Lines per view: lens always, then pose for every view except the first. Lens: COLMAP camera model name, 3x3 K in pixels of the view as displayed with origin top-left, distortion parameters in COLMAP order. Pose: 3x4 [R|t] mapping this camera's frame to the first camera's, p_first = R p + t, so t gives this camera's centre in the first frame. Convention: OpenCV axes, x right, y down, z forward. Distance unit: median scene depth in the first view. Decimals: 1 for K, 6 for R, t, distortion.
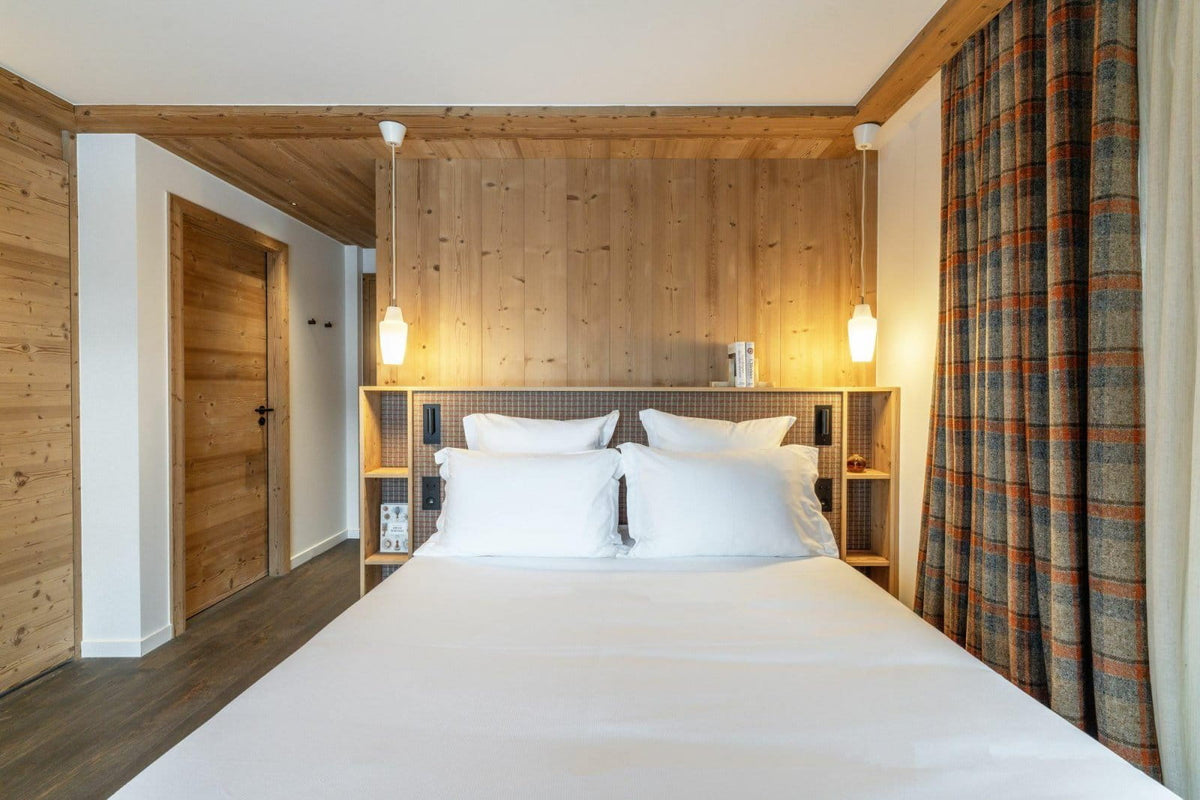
lens RADIAL K [[479.8, 0, 602.9], [0, 479.8, 395.2], [0, 0, 1]] dist [-0.000668, -0.000357]
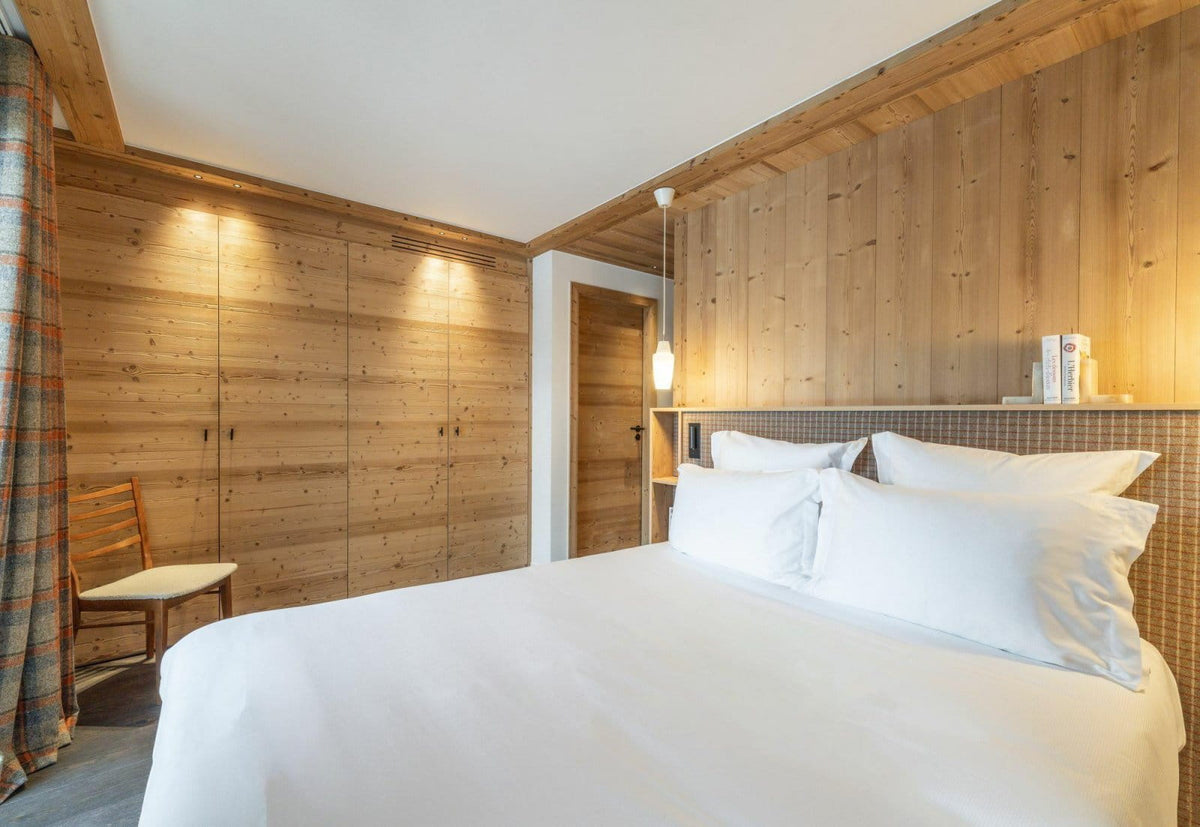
lens RADIAL K [[479.7, 0, 597.2], [0, 479.7, 422.4], [0, 0, 1]] dist [-0.000527, -0.000580]
pose [[0.654542, 0.015300, -0.755871, 0.338457], [-0.017889, 0.999829, 0.004748, 0.015085], [0.755814, 0.010414, 0.654703, 0.082815]]
